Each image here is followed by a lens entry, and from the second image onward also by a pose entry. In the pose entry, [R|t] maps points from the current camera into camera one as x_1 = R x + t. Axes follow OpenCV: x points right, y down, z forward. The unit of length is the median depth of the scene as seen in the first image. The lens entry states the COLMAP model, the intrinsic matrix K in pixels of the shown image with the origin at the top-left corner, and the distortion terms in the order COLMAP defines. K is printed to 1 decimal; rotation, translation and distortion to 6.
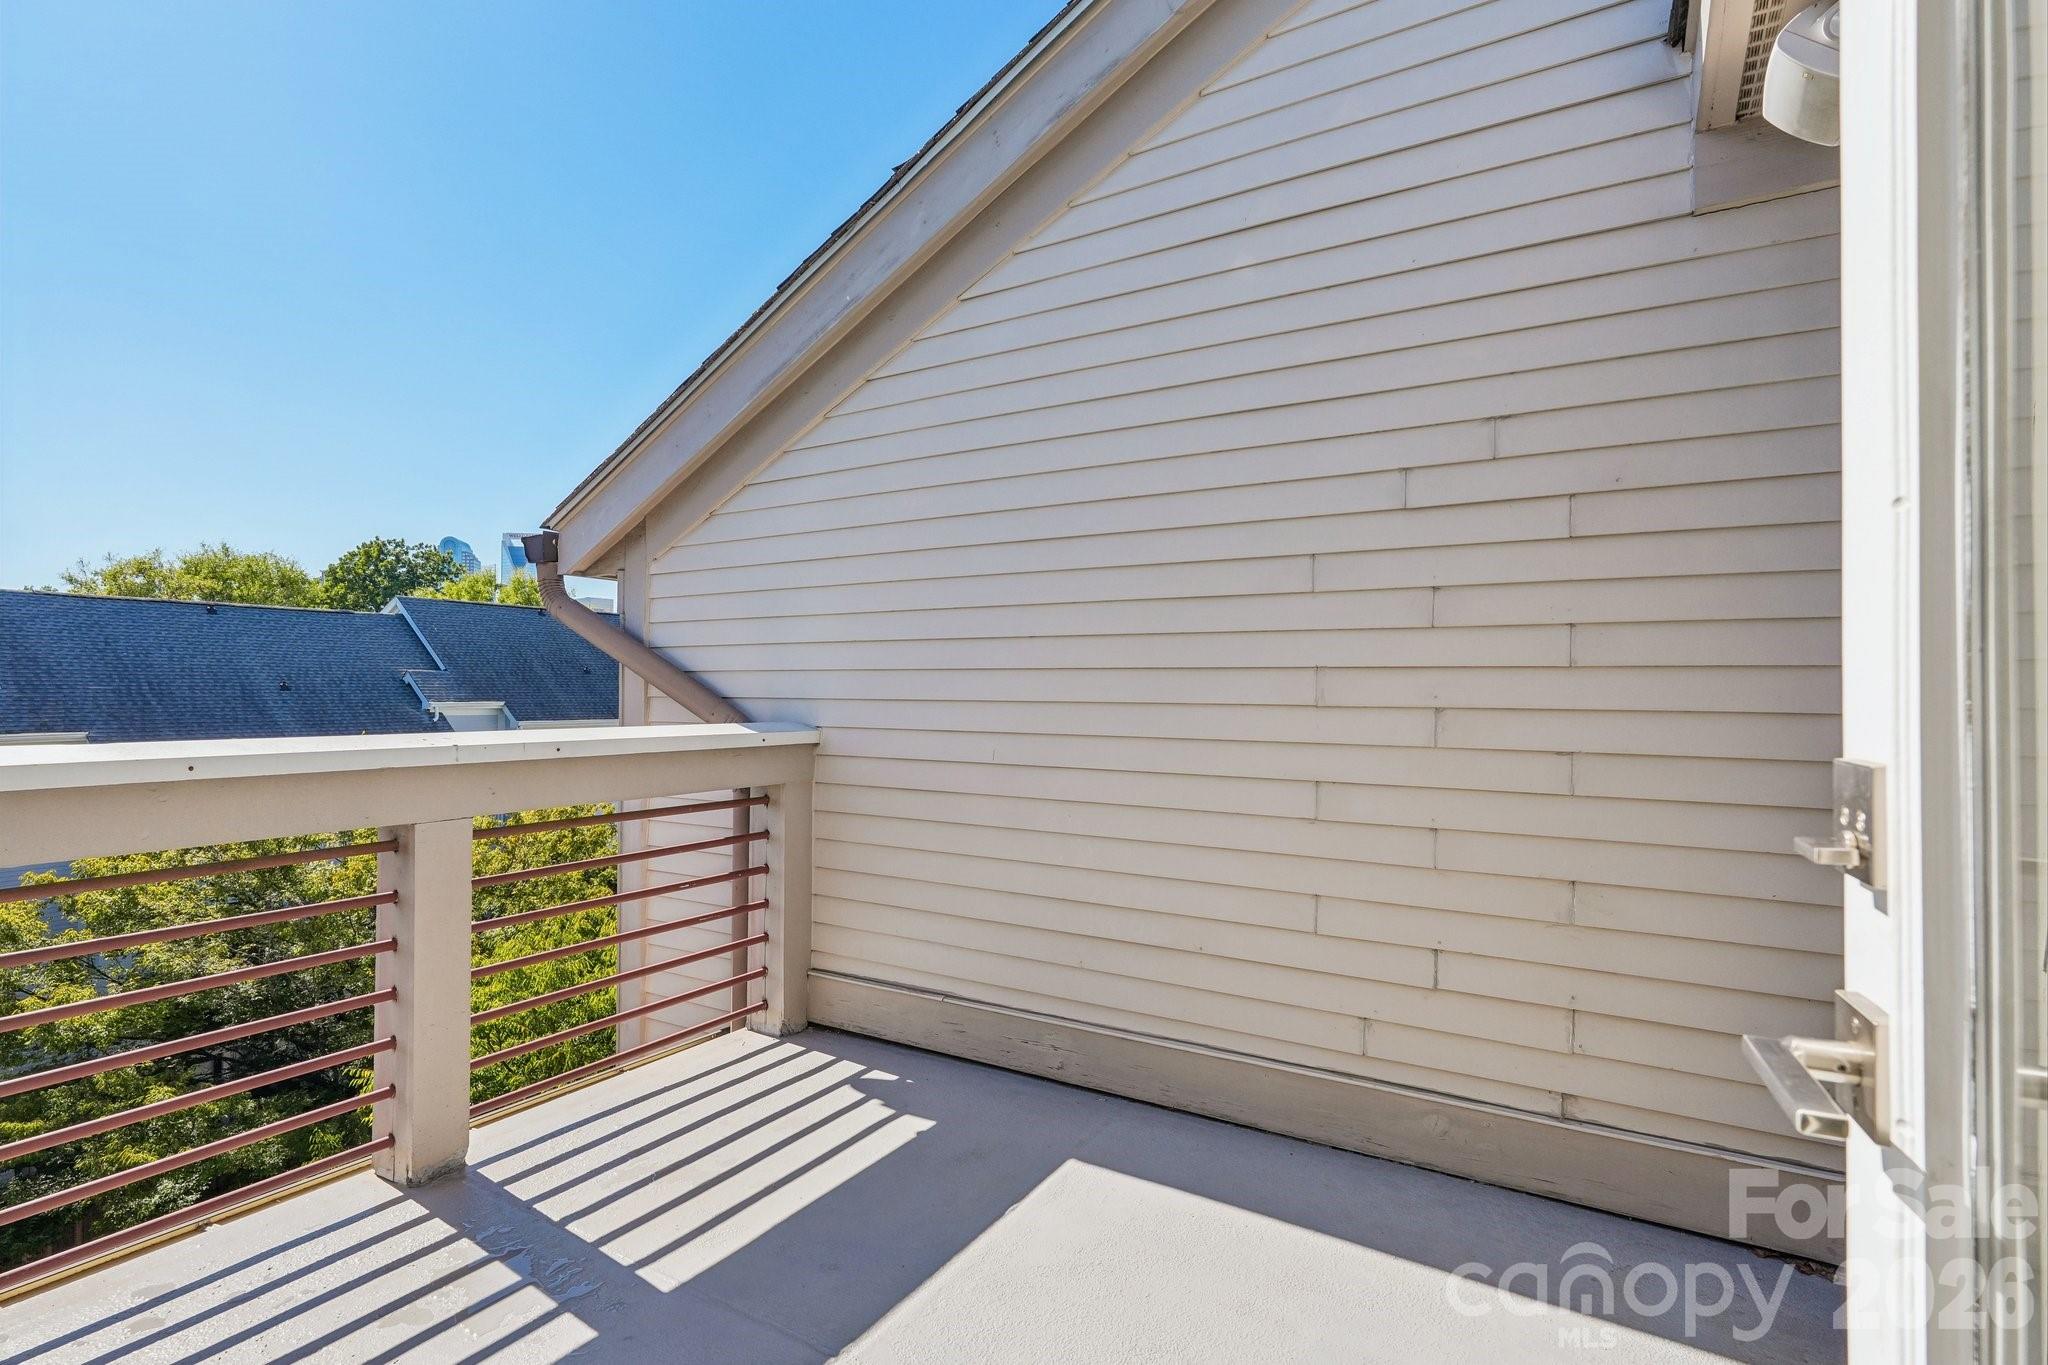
lens RADIAL K [[1000.3, 0, 1018.3], [0, 1000.3, 682.2], [0, 0, 1]] dist [0.003344, 0.000528]
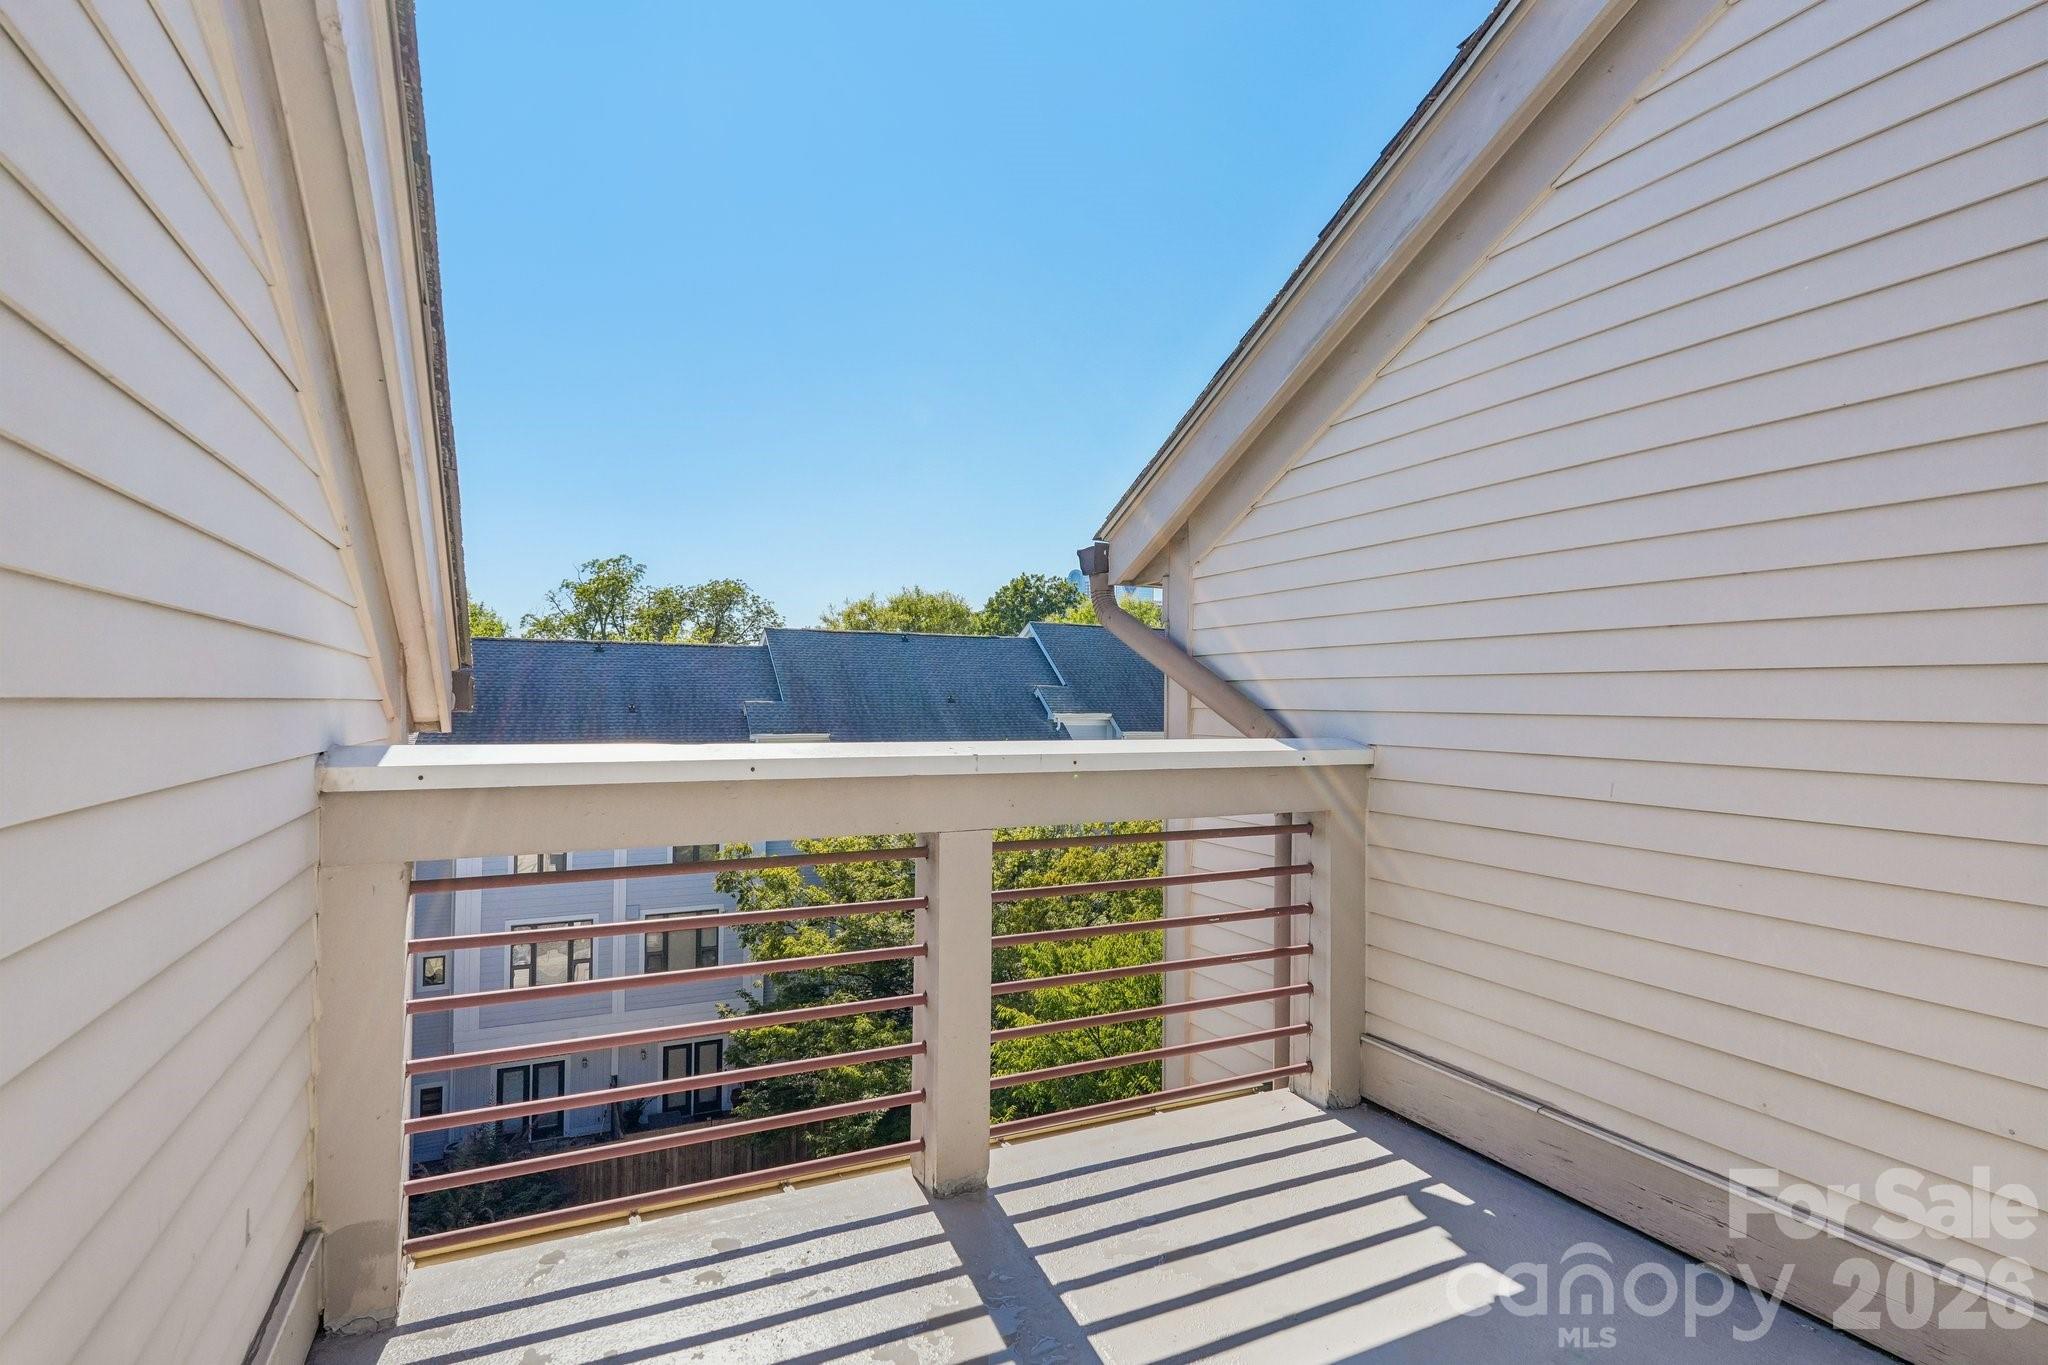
lens RADIAL K [[1000.3, 0, 1035.6], [0, 1000.3, 678.4], [0, 0, 1]] dist [0.003344, 0.000528]
pose [[0.845630, -0.010424, -0.533668, 0.010053], [0.000810, 0.999833, -0.018247, 0.003833], [0.533770, 0.014998, 0.845497, 0.141529]]
